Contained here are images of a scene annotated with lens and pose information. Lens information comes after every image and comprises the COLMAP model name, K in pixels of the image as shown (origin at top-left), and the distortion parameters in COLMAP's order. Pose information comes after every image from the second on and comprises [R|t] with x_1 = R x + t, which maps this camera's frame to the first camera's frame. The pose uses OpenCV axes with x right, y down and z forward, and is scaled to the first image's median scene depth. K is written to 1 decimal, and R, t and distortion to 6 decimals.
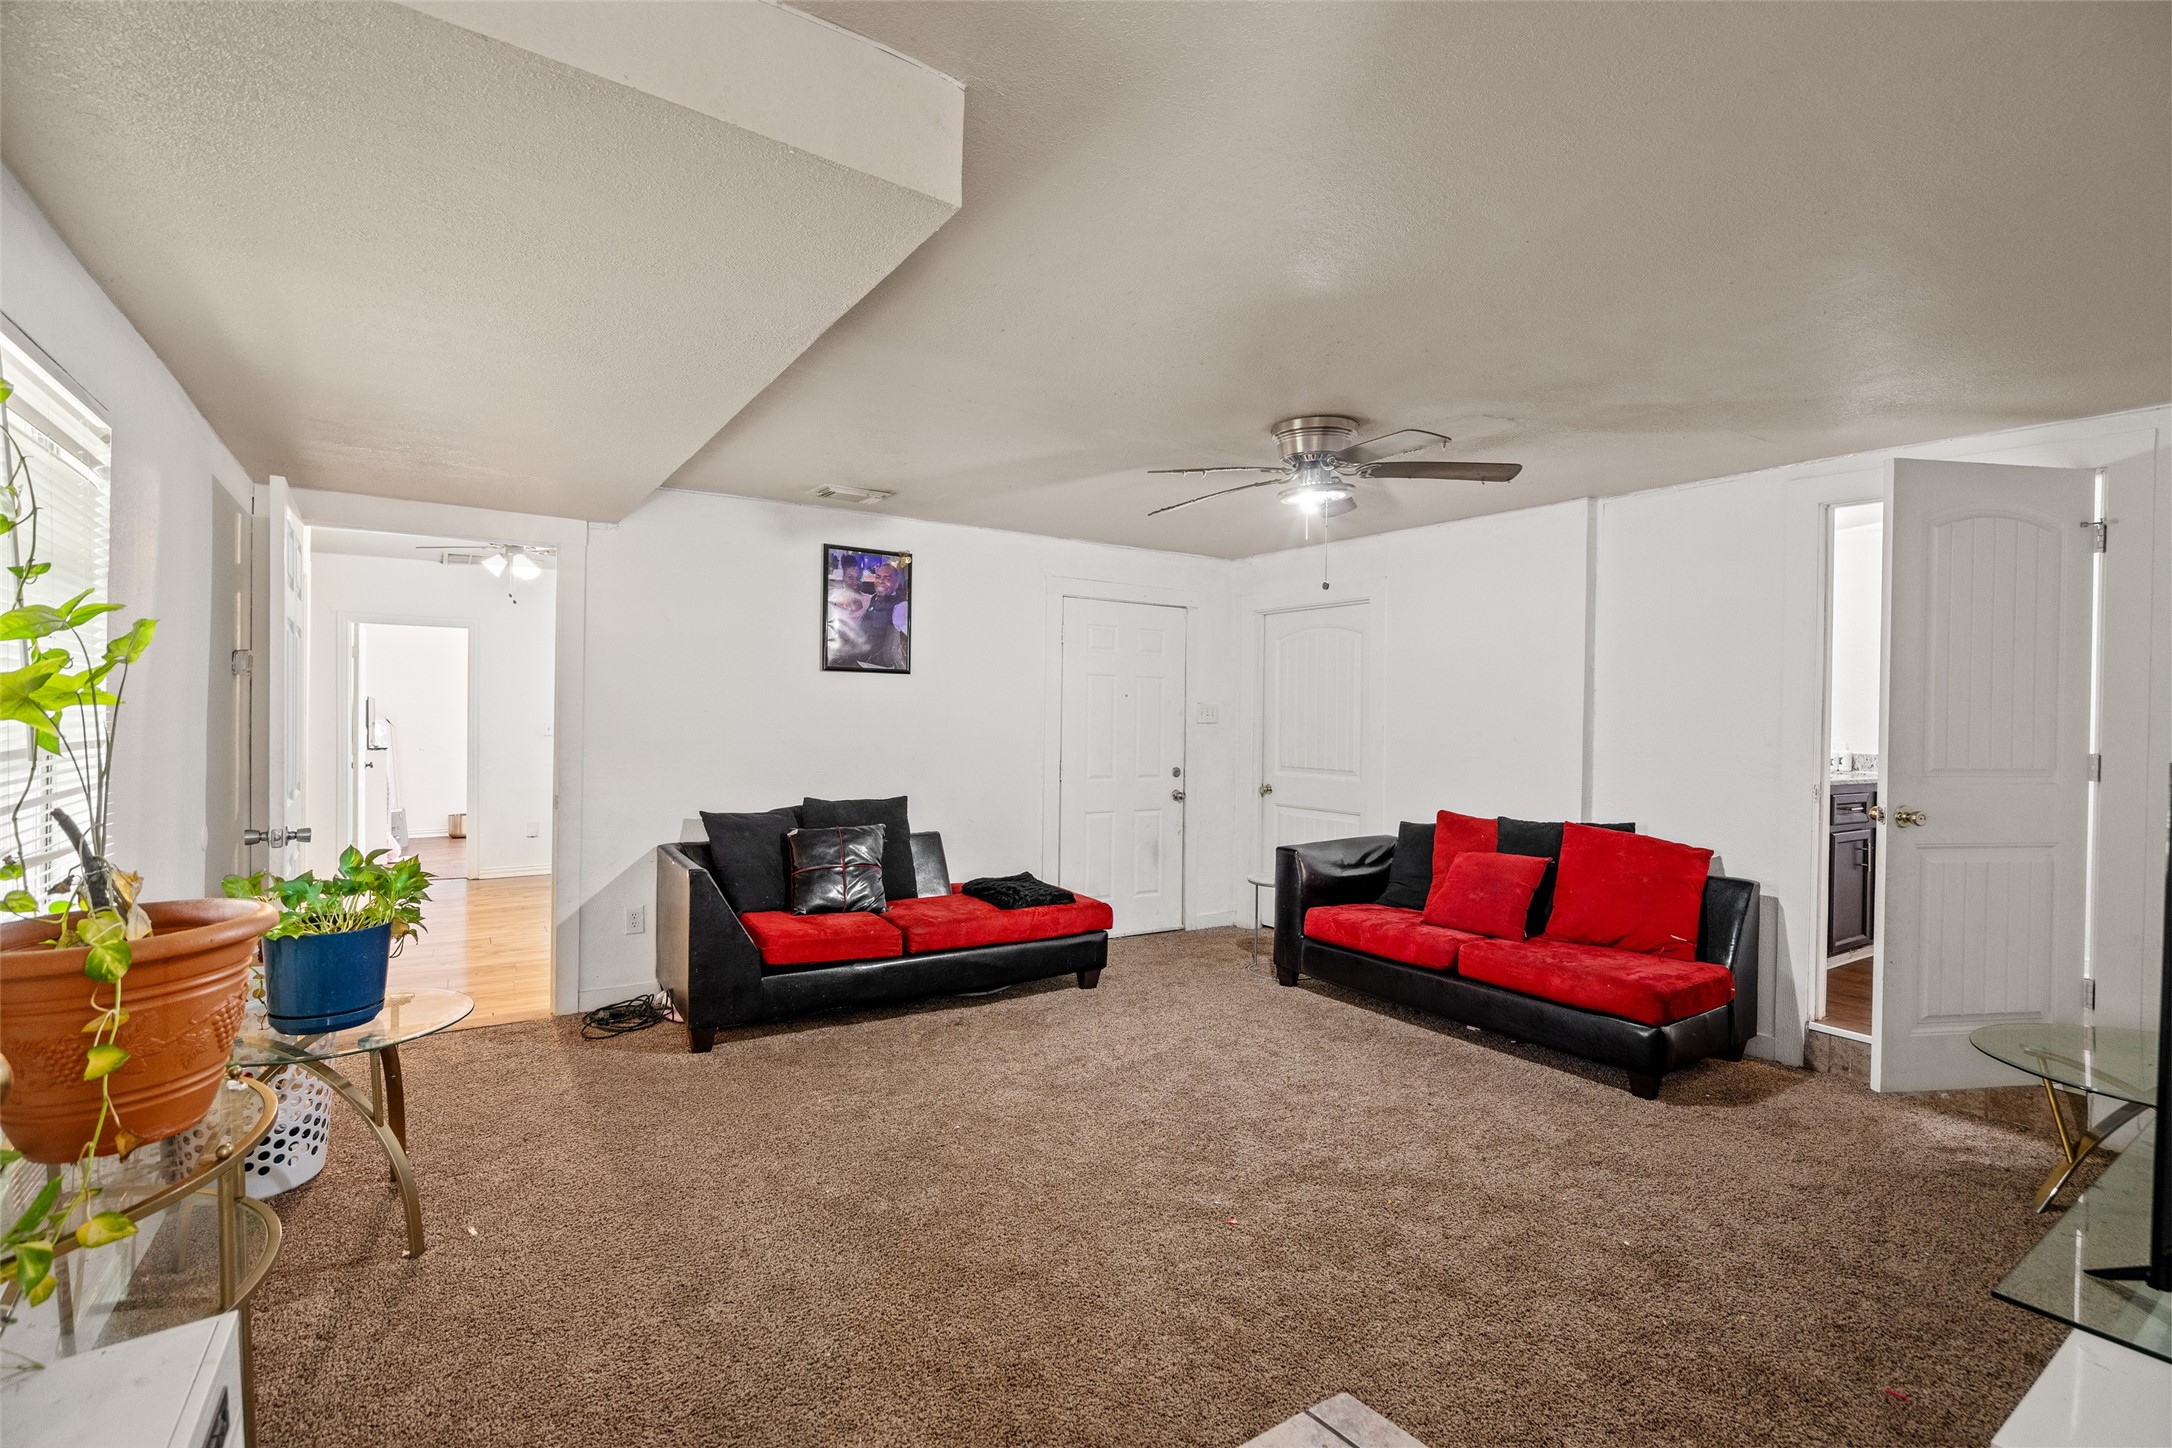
lens RADIAL K [[978.2, 0, 1084.7], [0, 978.2, 729.7], [0, 0, 1]] dist [-0.004190, -0.000135]
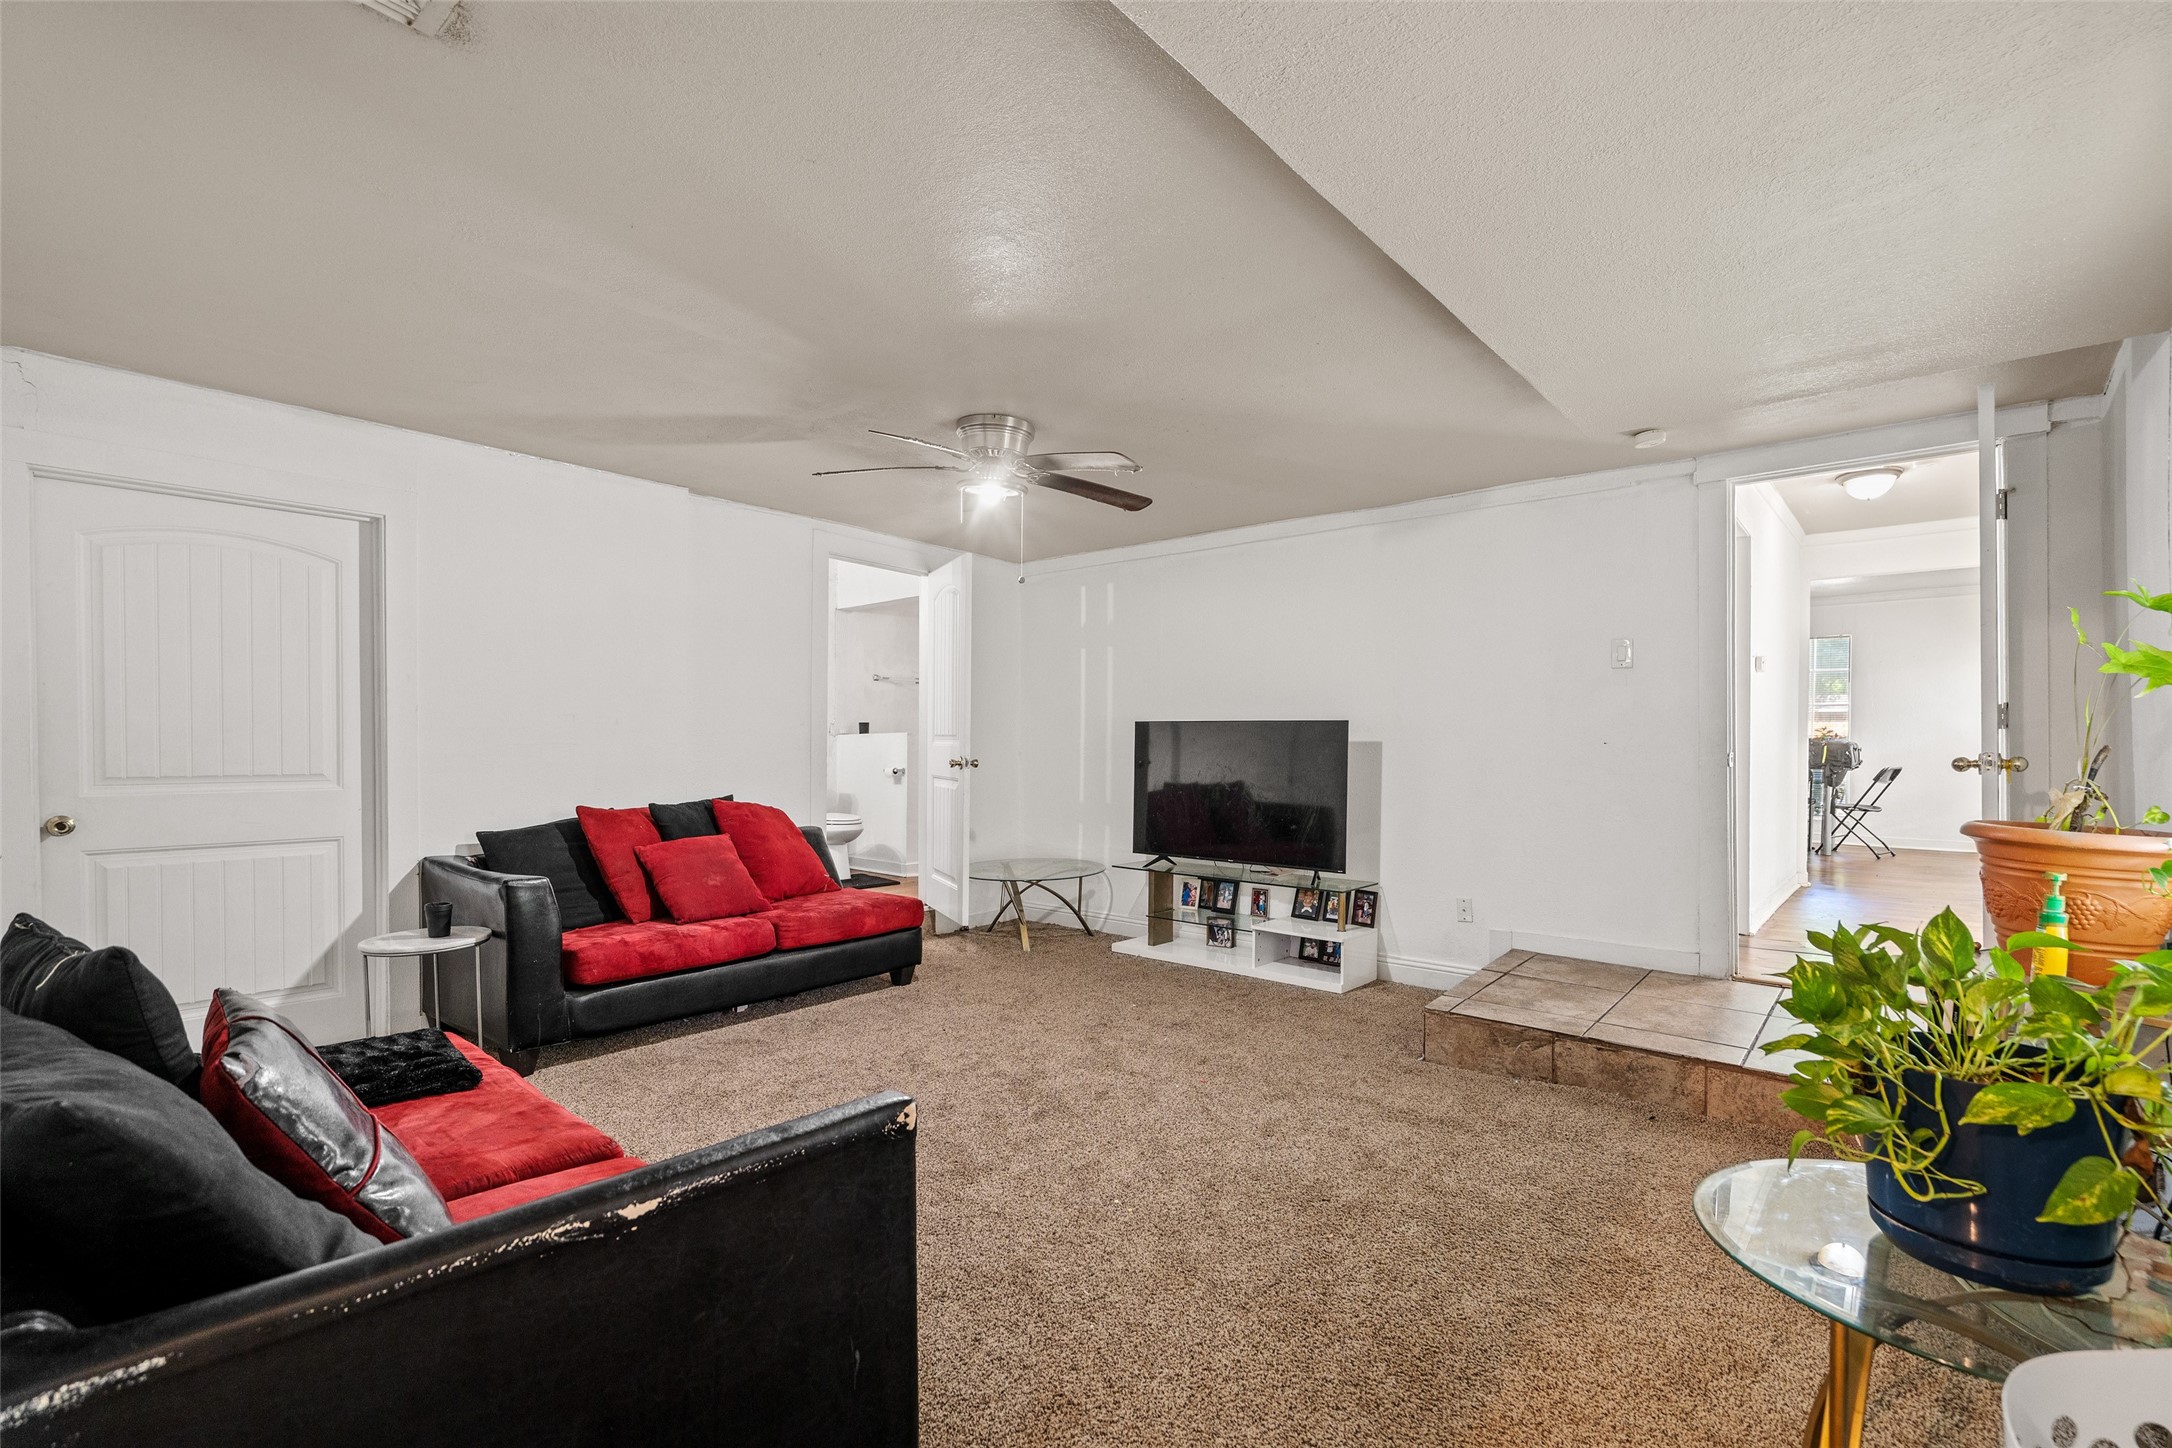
lens RADIAL K [[978.2, 0, 1084.7], [0, 978.2, 729.7], [0, 0, 1]] dist [-0.004190, -0.000135]
pose [[-0.264926, 0.001580, 0.964267, -0.691083], [0.007054, 0.999975, 0.000300, 0.024549], [-0.964243, 0.006882, -0.264931, 0.977317]]
